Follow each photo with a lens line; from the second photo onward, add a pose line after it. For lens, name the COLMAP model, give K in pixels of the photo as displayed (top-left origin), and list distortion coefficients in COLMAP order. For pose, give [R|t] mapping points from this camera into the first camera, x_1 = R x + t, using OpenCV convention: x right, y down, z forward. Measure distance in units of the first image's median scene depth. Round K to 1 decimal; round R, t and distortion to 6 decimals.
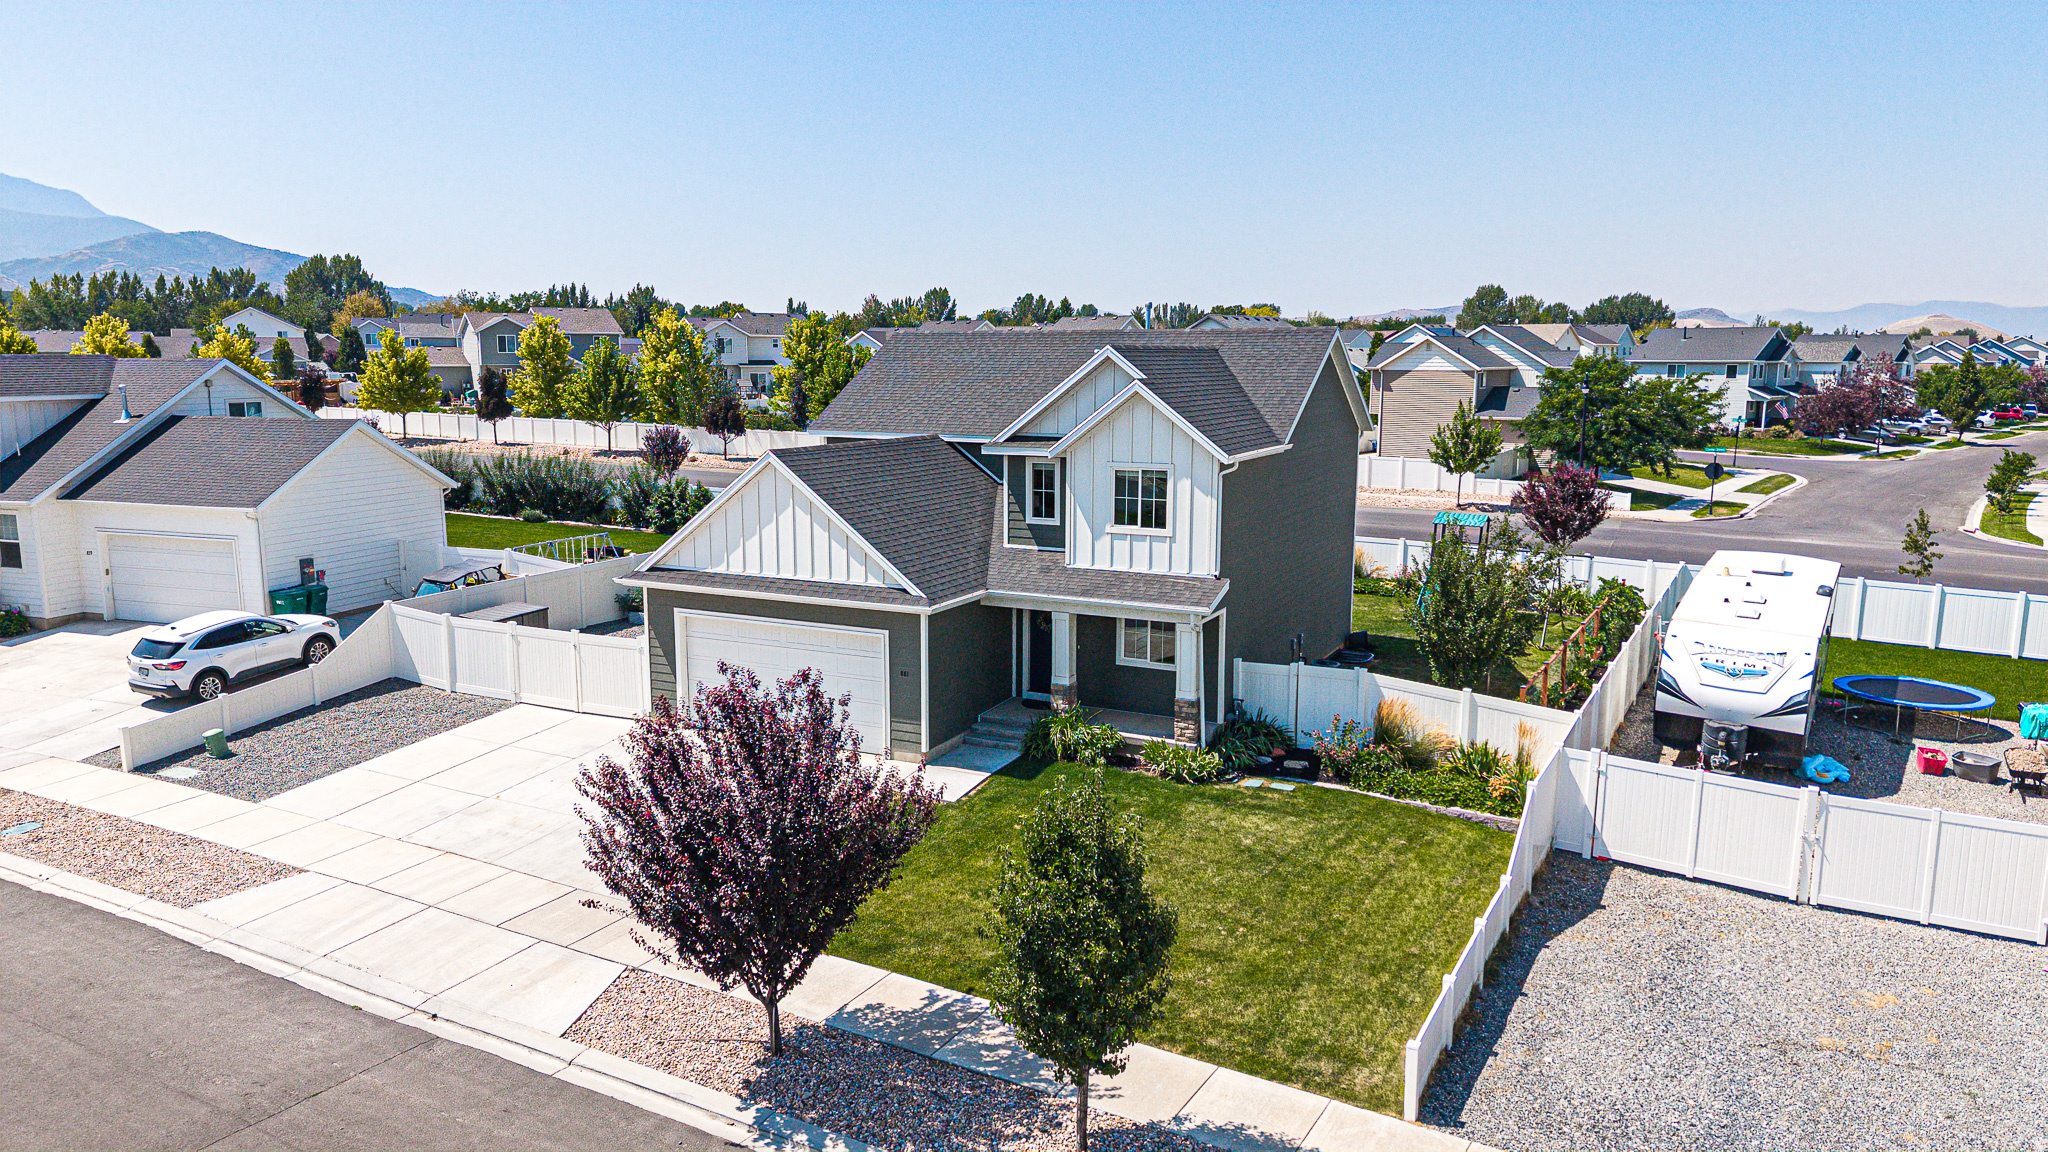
lens RADIAL K [[1367.6, 0, 1024.0], [0, 1367.6, 576.0], [0, 0, 1]] dist [0.054746, -0.076920]
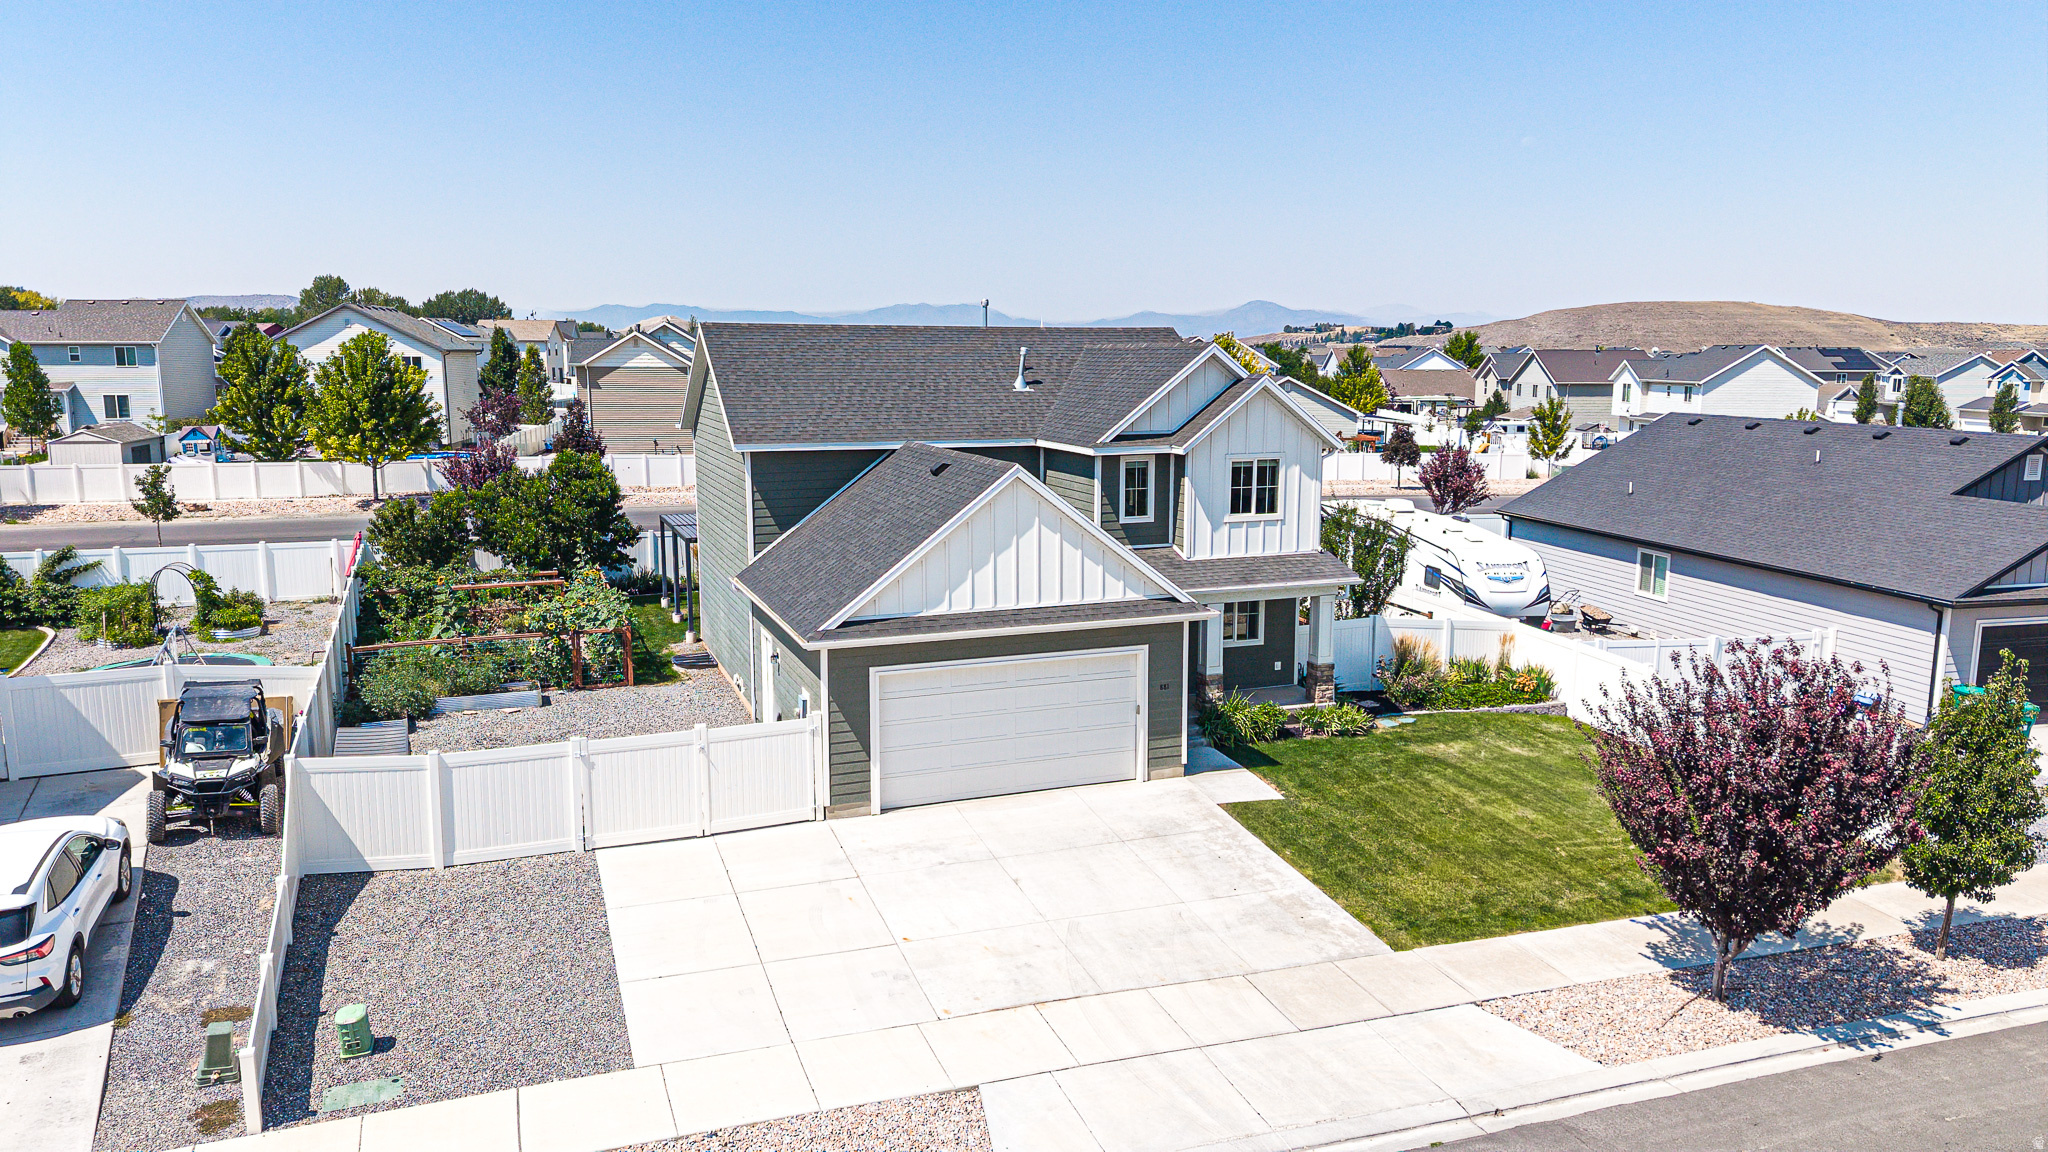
lens RADIAL K [[1374.8, 0, 1024.0], [0, 1374.8, 576.0], [0, 0, 1]] dist [0.018631, -0.006737]
pose [[0.672529, -0.120931, 0.730124, -0.820556], [0.118883, 0.991400, 0.054701, -0.067413], [-0.730460, 0.050012, 0.681122, 0.404667]]
